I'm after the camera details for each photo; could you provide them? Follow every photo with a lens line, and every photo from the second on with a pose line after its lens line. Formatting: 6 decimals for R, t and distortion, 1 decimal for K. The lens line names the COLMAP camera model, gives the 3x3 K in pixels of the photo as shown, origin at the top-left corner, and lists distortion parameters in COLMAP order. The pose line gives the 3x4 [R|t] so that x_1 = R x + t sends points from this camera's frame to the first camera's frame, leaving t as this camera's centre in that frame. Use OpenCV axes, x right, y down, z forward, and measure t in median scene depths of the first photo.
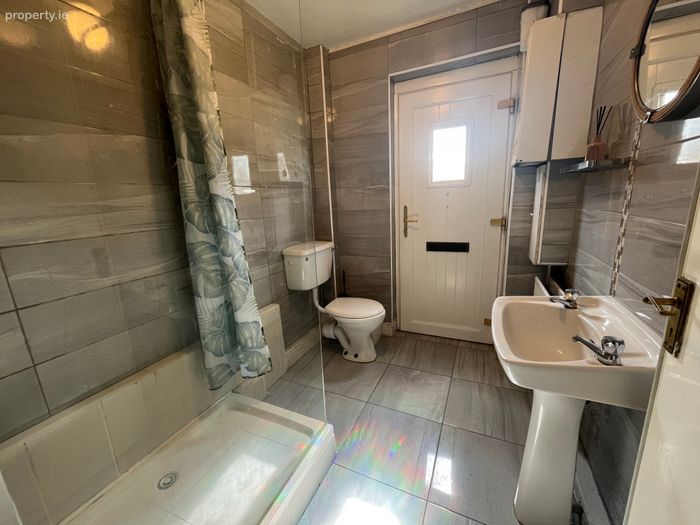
lens RADIAL K [[283.0, 0, 349.9], [0, 283.0, 261.3], [0, 0, 1]] dist [-0.003224, -0.000271]
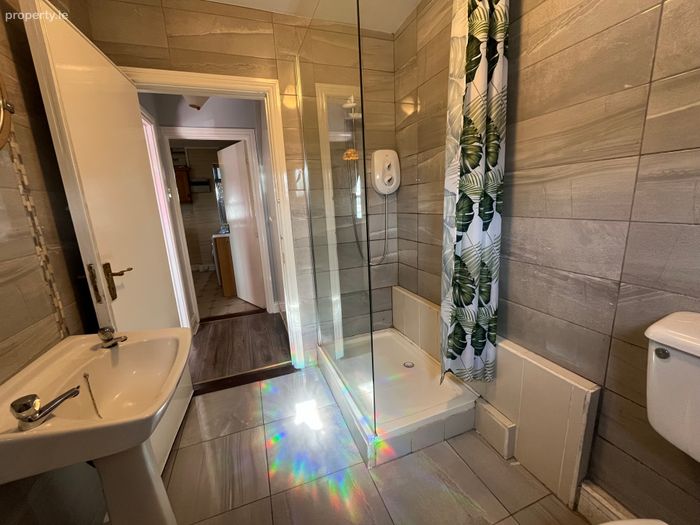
lens RADIAL K [[283.0, 0, 349.4], [0, 283.0, 263.0], [0, 0, 1]] dist [-0.003224, -0.000271]
pose [[-0.698942, 0.224278, -0.679102, 0.495765], [-0.075186, 0.921251, 0.381632, -0.321776], [0.711215, 0.317798, -0.627039, 1.349757]]
